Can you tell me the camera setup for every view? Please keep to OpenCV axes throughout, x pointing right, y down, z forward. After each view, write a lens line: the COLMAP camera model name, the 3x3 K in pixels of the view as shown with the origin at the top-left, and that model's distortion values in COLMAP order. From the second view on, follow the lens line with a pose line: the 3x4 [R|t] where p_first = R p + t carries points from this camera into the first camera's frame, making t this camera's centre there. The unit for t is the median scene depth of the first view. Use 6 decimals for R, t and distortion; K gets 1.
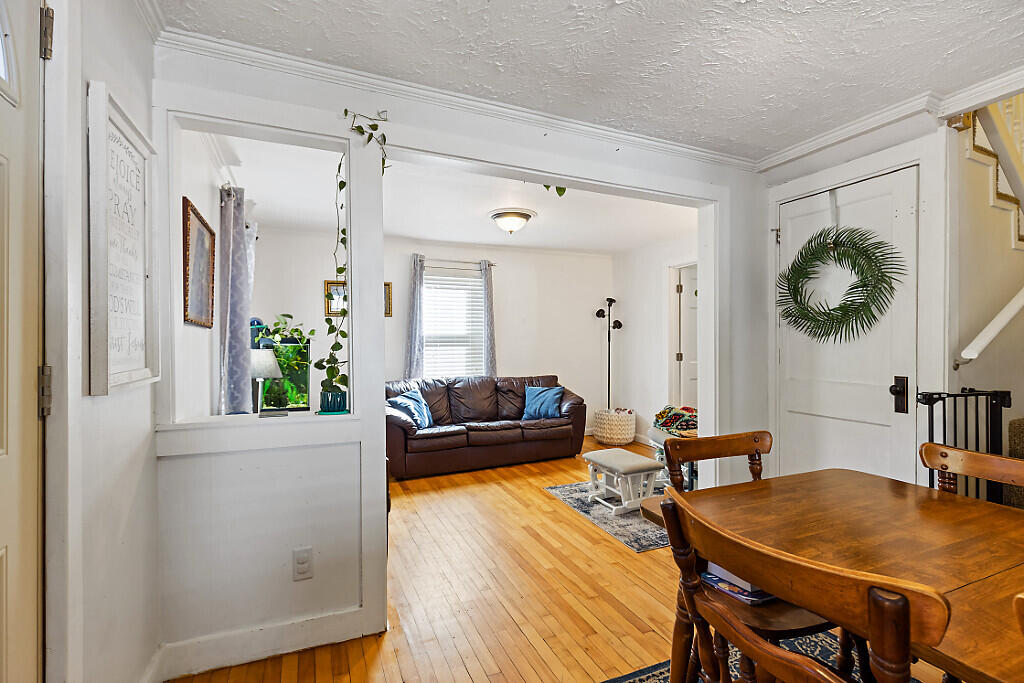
lens RADIAL K [[465.7, 0, 507.9], [0, 465.7, 346.2], [0, 0, 1]] dist [-0.000192, -0.000101]
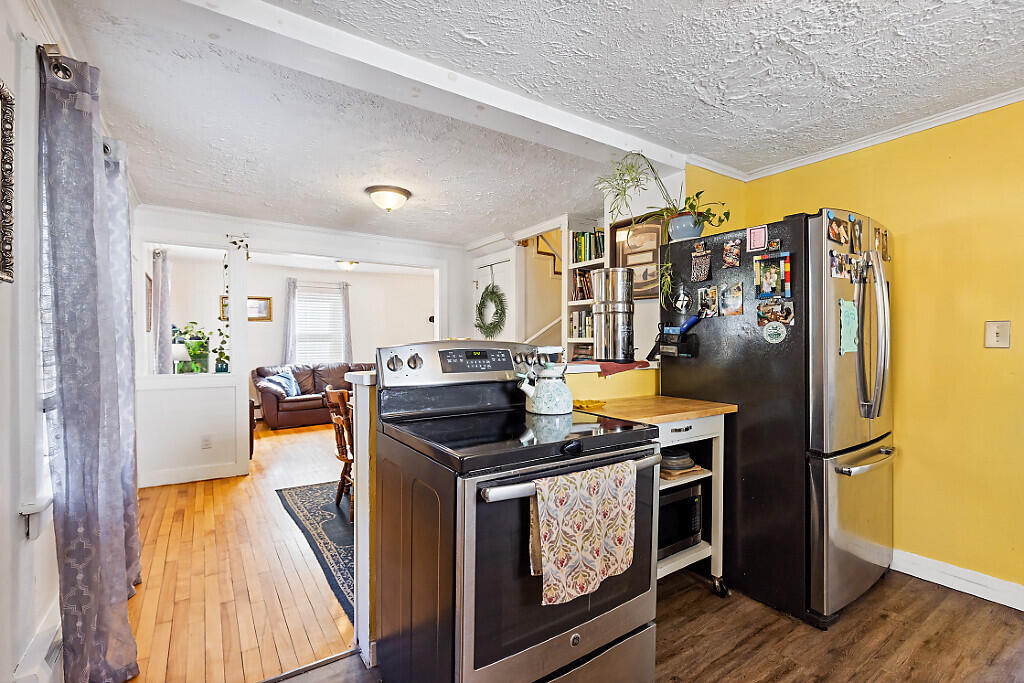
lens RADIAL K [[461.6, 0, 509.6], [0, 461.6, 344.5], [0, 0, 1]] dist [-0.001142, -0.000288]
pose [[0.984492, -0.000353, 0.175426, 0.397309], [-0.000618, 0.999985, 0.005481, -0.000902], [-0.175426, -0.005504, 0.984477, -0.942972]]
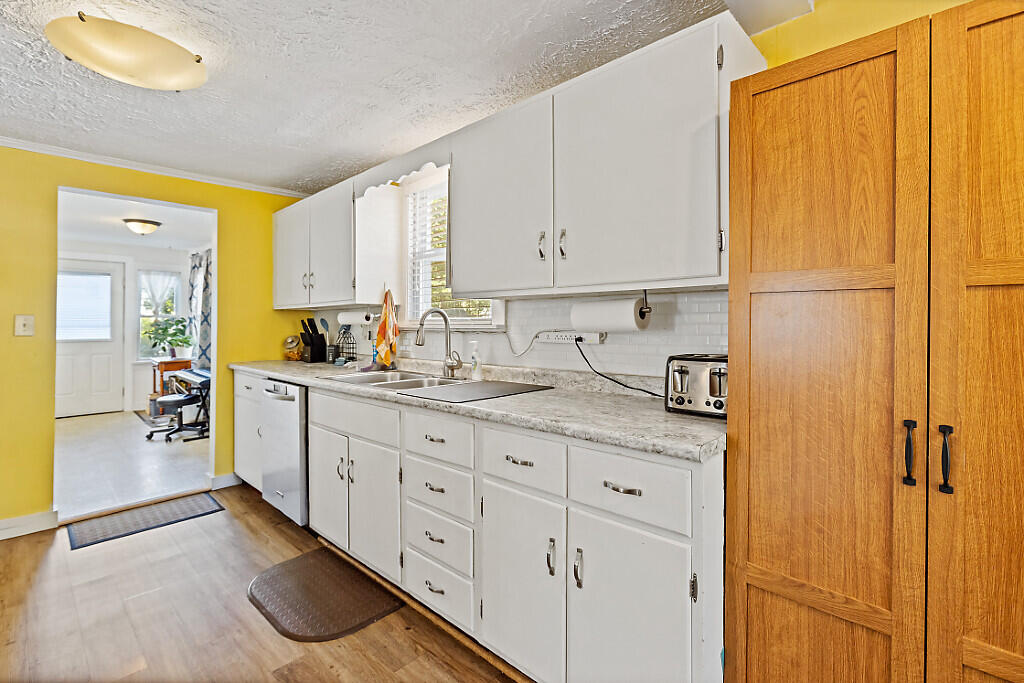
lens RADIAL K [[467.9, 0, 502.2], [0, 467.9, 322.3], [0, 0, 1]] dist [0.000316, -0.000197]
pose [[-0.381049, 0.014024, 0.924448, 0.012973], [0.006662, 0.999901, -0.012422, -0.002829], [-0.924531, 0.001425, -0.381105, -0.893879]]
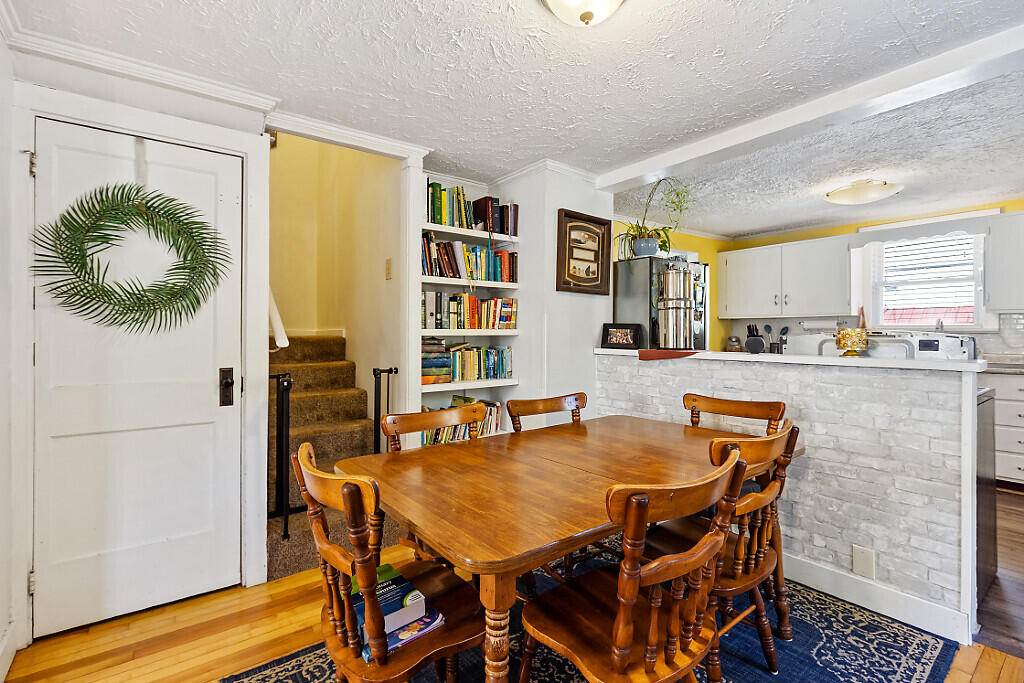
lens RADIAL K [[463.8, 0, 510.9], [0, 463.8, 332.0], [0, 0, 1]] dist [-0.000854, -0.000359]
pose [[-0.236617, 0.006566, 0.971581, -0.192694], [0.006729, 0.999964, -0.005119, -0.000718], [-0.971580, 0.005327, -0.236652, 0.545023]]
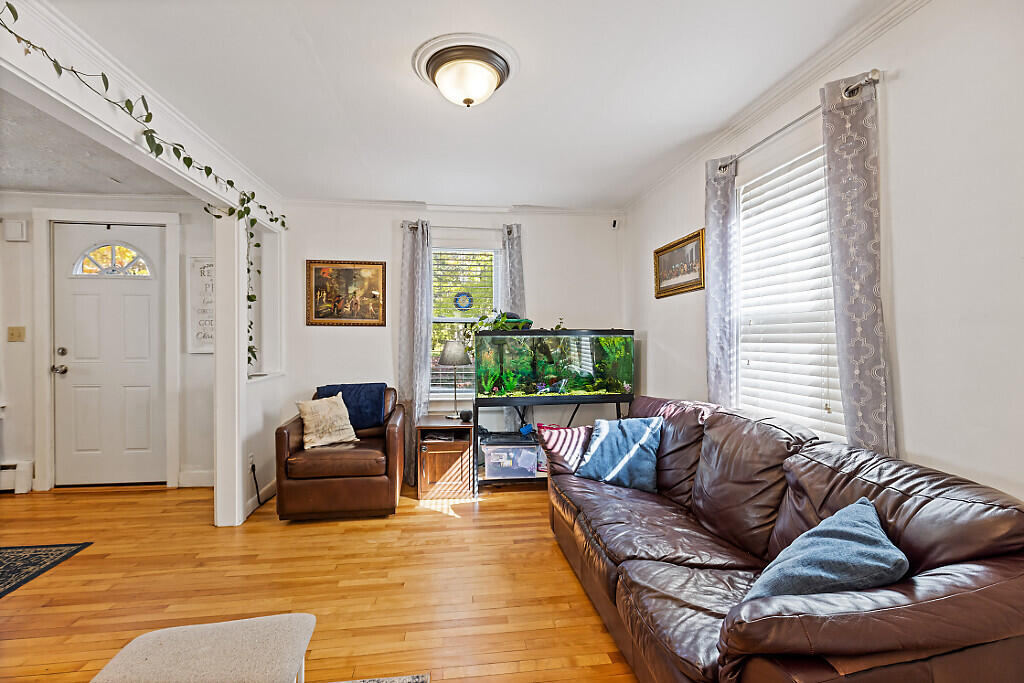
lens RADIAL K [[461.6, 0, 509.6], [0, 461.6, 344.5], [0, 0, 1]] dist [-0.001142, -0.000288]
pose [[-0.280957, 0.018040, -0.959551, 0.648257], [-0.003660, 0.999796, 0.019868, -0.010405], [0.959713, 0.009094, -0.280833, 1.682262]]
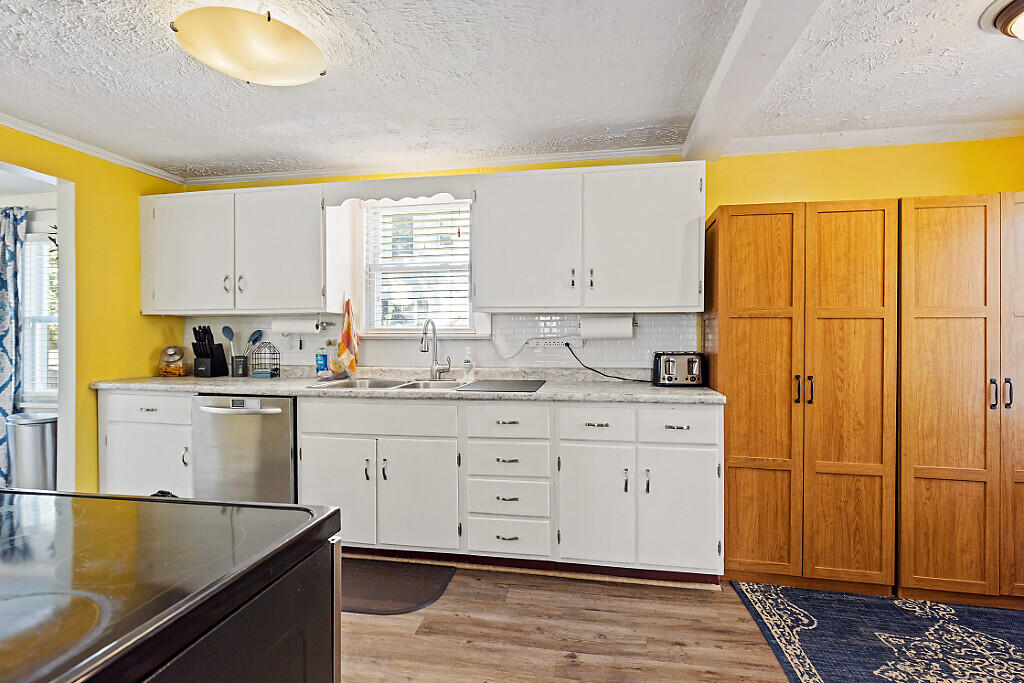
lens RADIAL K [[482.6, 0, 507.9], [0, 482.6, 337.2], [0, 0, 1]] dist [-0.002566, -0.000388]
pose [[-0.829800, 0.005373, 0.558035, 0.173072], [0.008102, 0.999964, 0.002420, -0.003722], [-0.558002, 0.006529, -0.829814, -0.330671]]
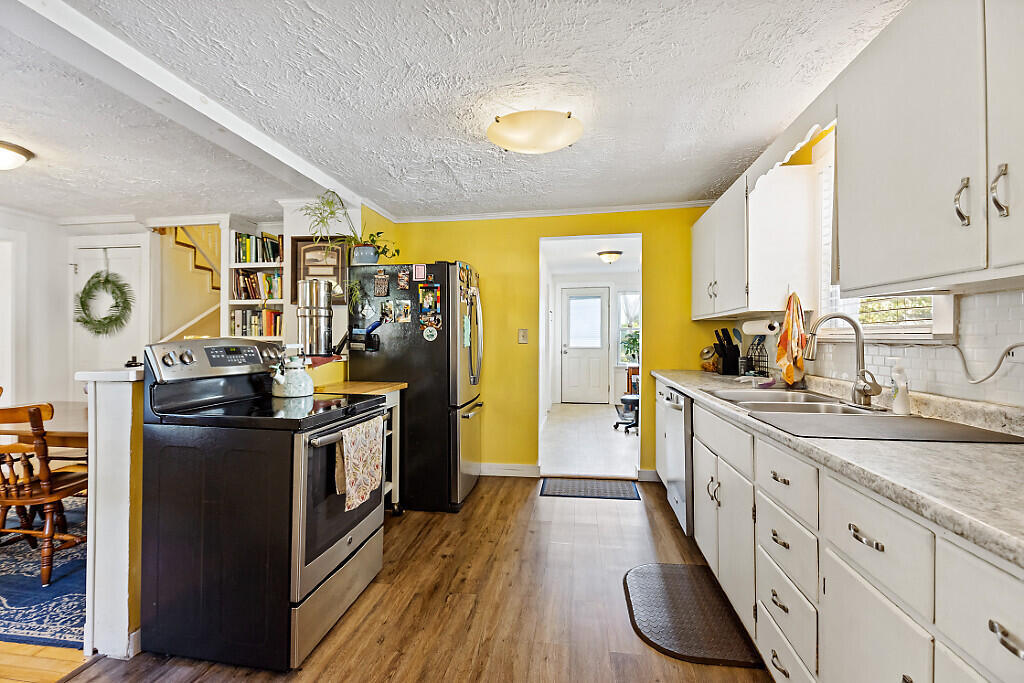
lens RADIAL K [[466.8, 0, 504.9], [0, 466.8, 337.3], [0, 0, 1]] dist [0.000144, -0.000036]
pose [[0.541914, 0.007189, 0.840403, 0.054799], [-0.001373, 0.999970, -0.007669, 0.000529], [-0.840433, 0.003003, 0.541908, -1.084060]]
